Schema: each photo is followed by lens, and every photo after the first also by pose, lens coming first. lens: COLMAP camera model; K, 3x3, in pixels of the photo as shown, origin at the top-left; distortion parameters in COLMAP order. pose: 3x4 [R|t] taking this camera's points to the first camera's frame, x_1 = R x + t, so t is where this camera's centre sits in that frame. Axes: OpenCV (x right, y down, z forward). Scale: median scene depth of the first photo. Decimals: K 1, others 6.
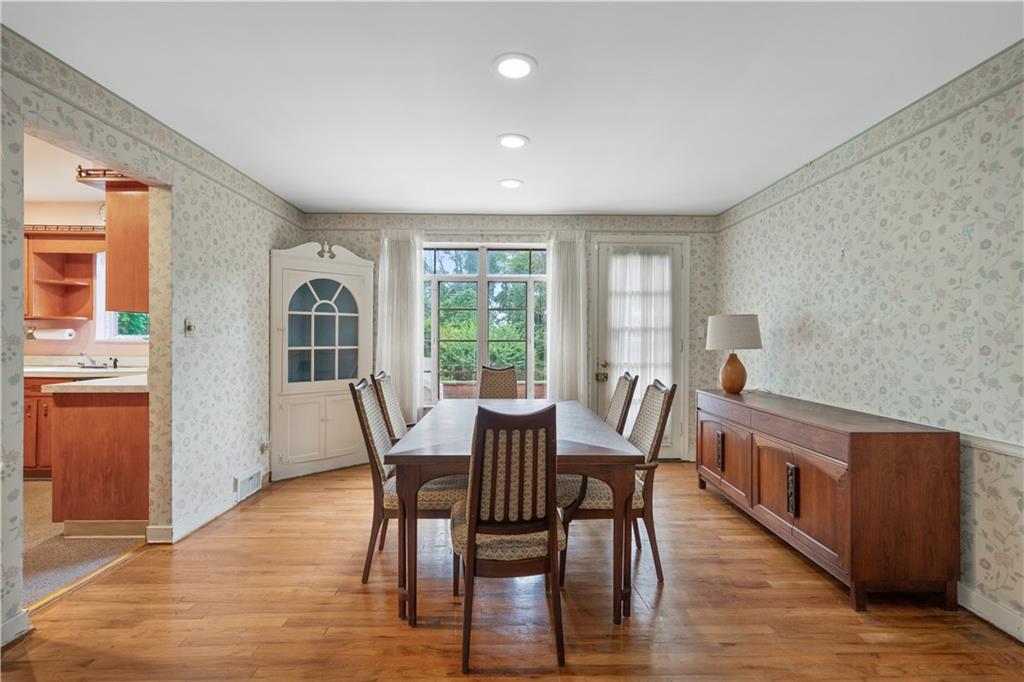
lens RADIAL K [[459.6, 0, 509.9], [0, 459.6, 337.5], [0, 0, 1]] dist [0.002289, 0.000415]
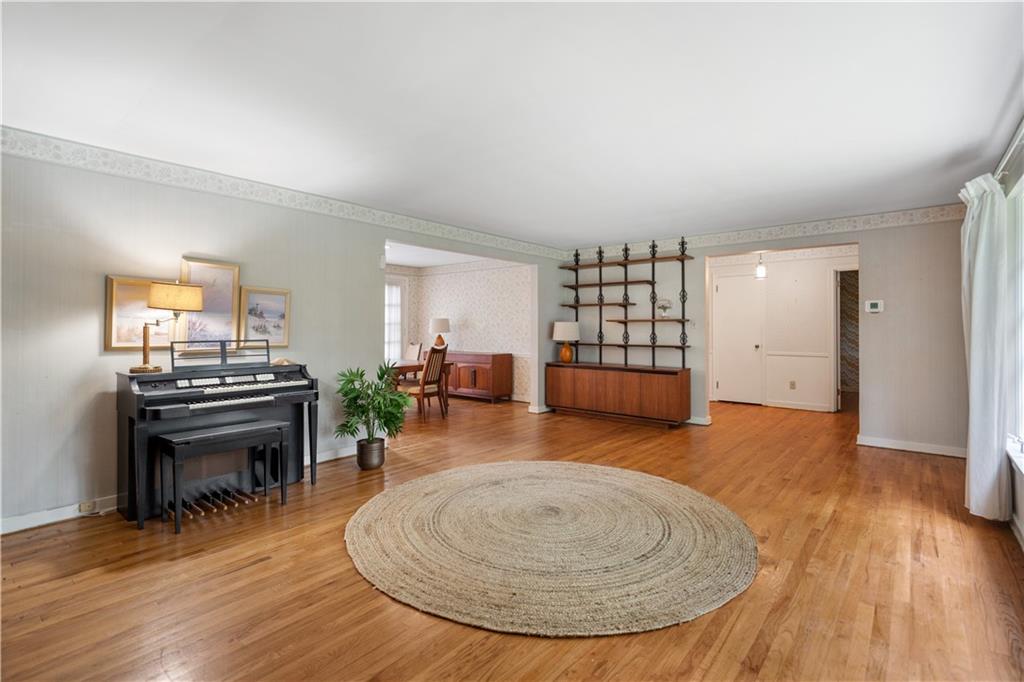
lens RADIAL K [[486.3, 0, 510.8], [0, 486.3, 335.6], [0, 0, 1]] dist [0.000231, 0.000579]
pose [[0.649592, -0.014179, 0.760151, -1.459759], [-0.000492, 0.999818, 0.019069, -0.011079], [-0.760283, -0.012761, 0.649466, -1.118314]]
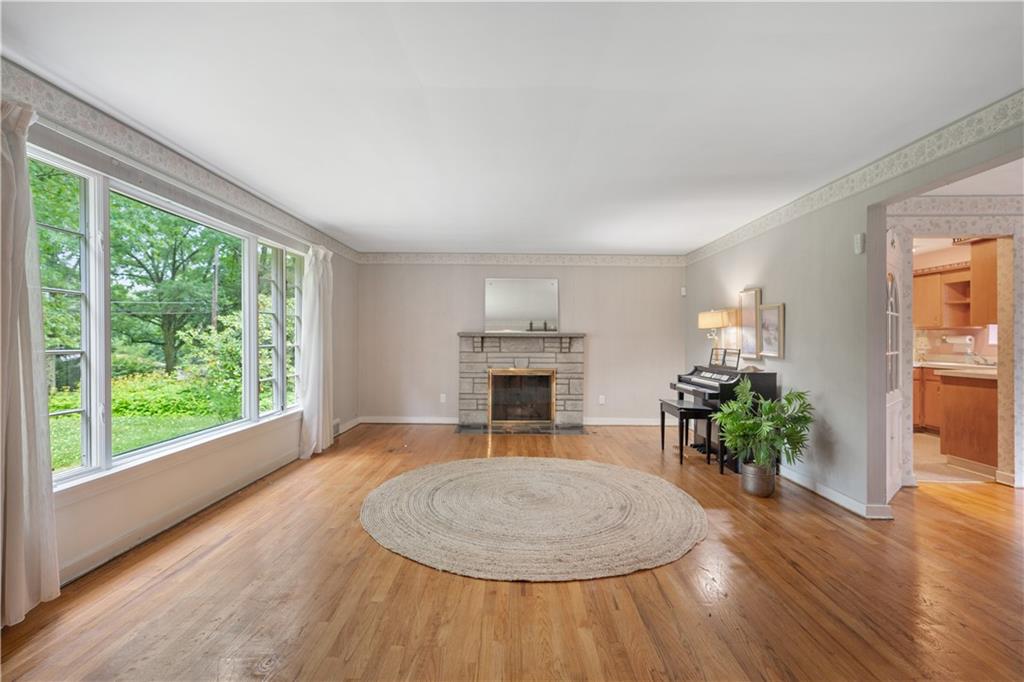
lens RADIAL K [[476.0, 0, 512.0], [0, 476.0, 341.0], [0, 0, 1]] dist [0.001399, 0.001127]
pose [[-0.018555, -0.000808, -0.999828, 0.718134], [-0.002329, 0.999997, -0.000764, 0.001934], [0.999825, 0.002315, -0.018556, -0.485262]]
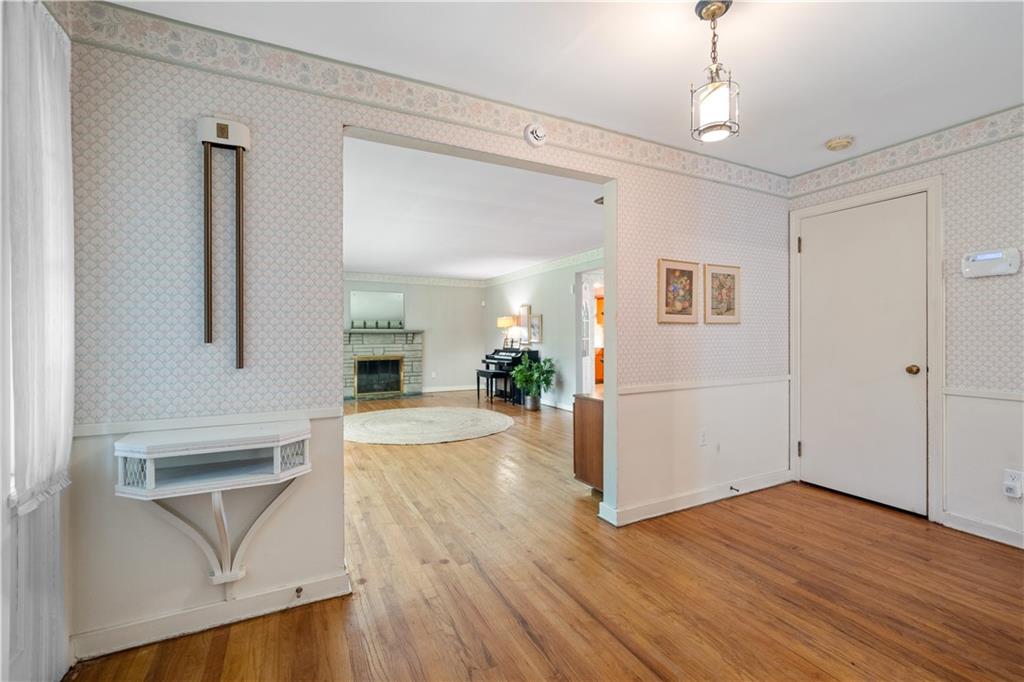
lens RADIAL K [[440.9, 0, 512.0], [0, 440.9, 341.0], [0, 0, 1]] dist [-0.000285, -0.000012]
pose [[0.440311, 0.003144, -0.897840, 1.527295], [0.008539, 0.999934, 0.007689, 0.019923], [0.897805, -0.011052, 0.440255, -0.996772]]
